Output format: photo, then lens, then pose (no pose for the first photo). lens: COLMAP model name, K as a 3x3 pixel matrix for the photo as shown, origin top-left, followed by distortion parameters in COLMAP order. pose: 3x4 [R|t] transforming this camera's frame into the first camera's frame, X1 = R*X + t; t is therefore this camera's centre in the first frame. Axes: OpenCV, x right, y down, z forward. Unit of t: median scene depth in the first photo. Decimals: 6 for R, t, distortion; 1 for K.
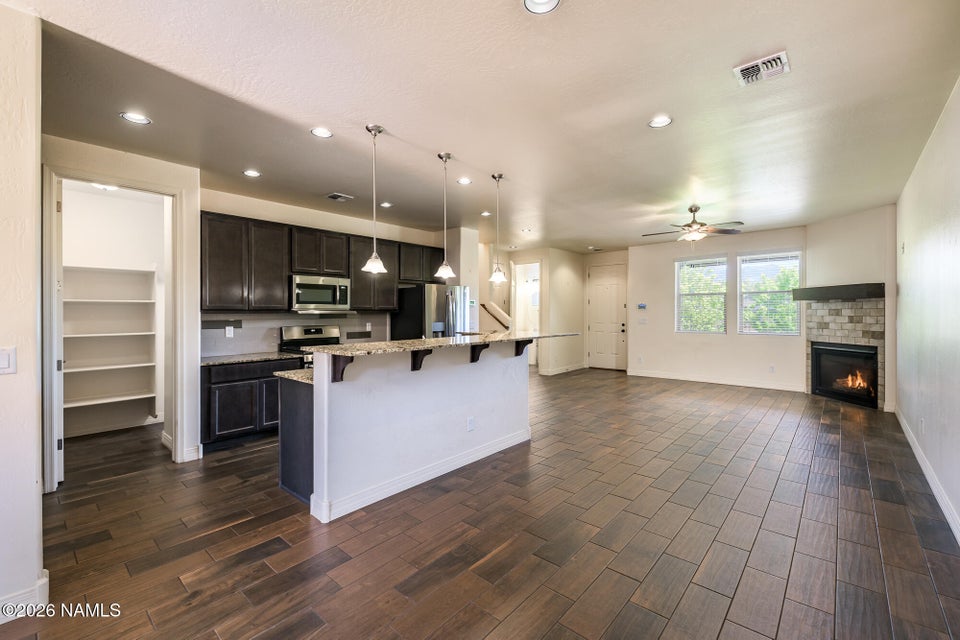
lens RADIAL K [[412.3, 0, 483.7], [0, 412.3, 313.8], [0, 0, 1]] dist [0.004937, -0.001075]
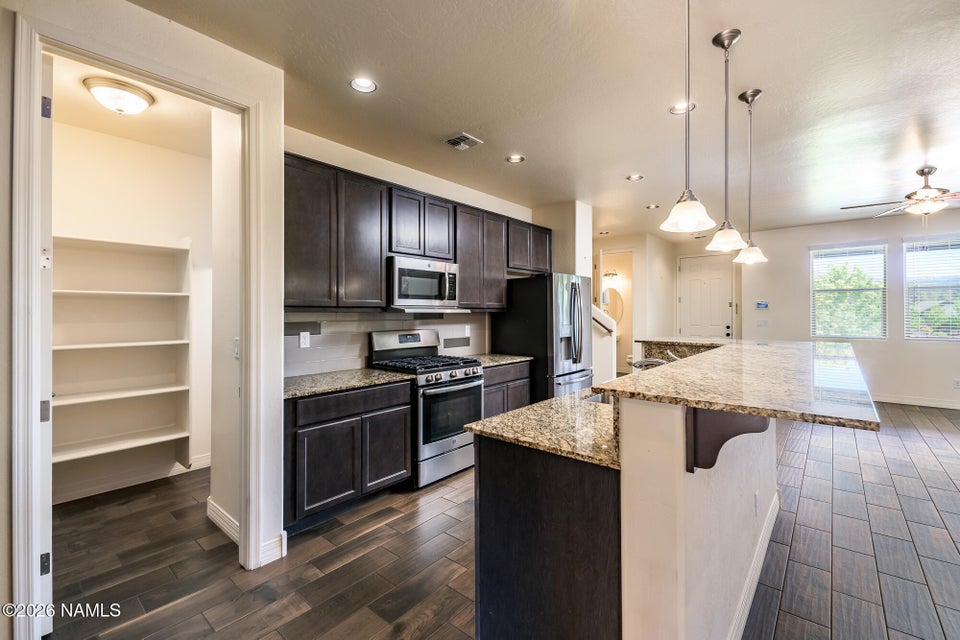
lens RADIAL K [[412.3, 0, 479.5], [0, 412.3, 311.7], [0, 0, 1]] dist [0.004937, -0.001075]
pose [[0.999867, 0.002133, 0.016184, -0.292349], [-0.002036, 0.999980, -0.006003, 0.001600], [-0.016197, 0.005969, 0.999851, 0.281870]]
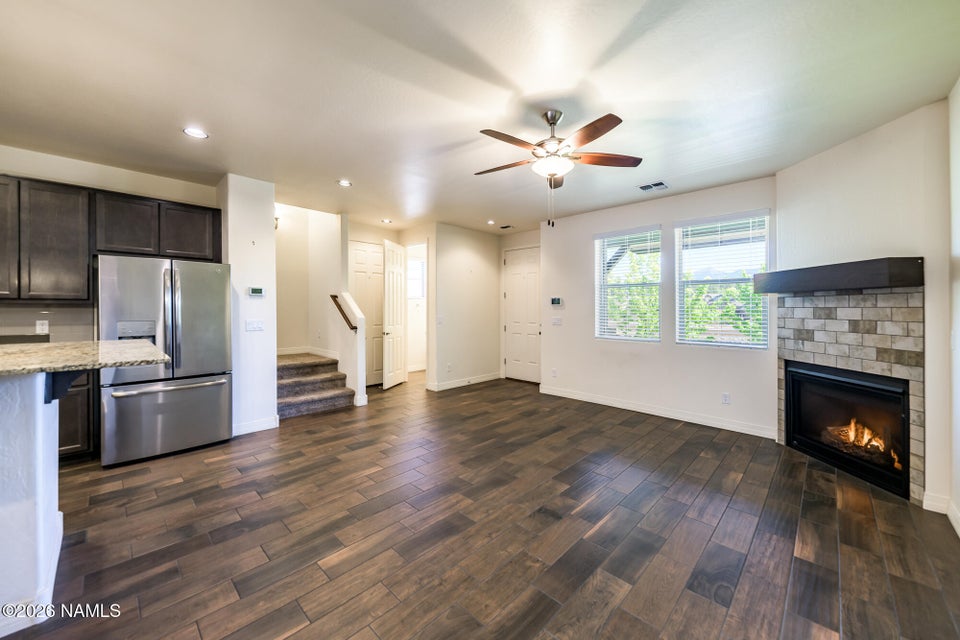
lens RADIAL K [[370.0, 0, 487.4], [0, 370.0, 305.7], [0, 0, 1]] dist [0.014891, -0.000081]
pose [[0.998867, 0.012949, -0.045796, 0.443234], [-0.013418, 0.999861, -0.009938, -0.002886], [0.045661, 0.010541, 0.998901, 0.501379]]
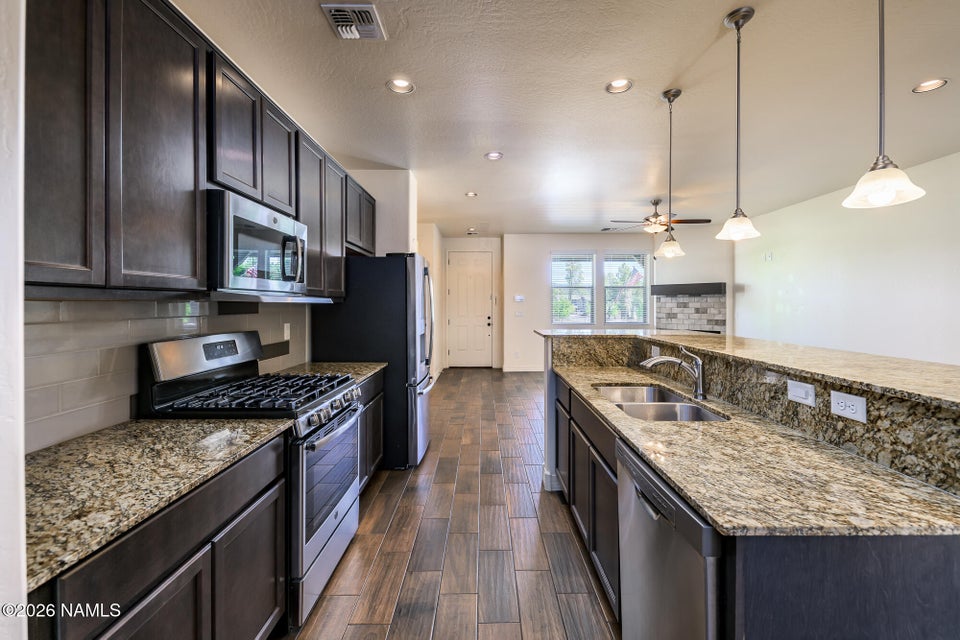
lens RADIAL K [[412.3, 0, 482.0], [0, 412.3, 307.8], [0, 0, 1]] dist [0.004937, -0.001075]
pose [[0.747137, -0.000744, 0.664669, -0.467198], [-0.001836, 0.999993, 0.003183, 0.002129], [-0.664667, -0.003598, 0.747131, 0.529018]]
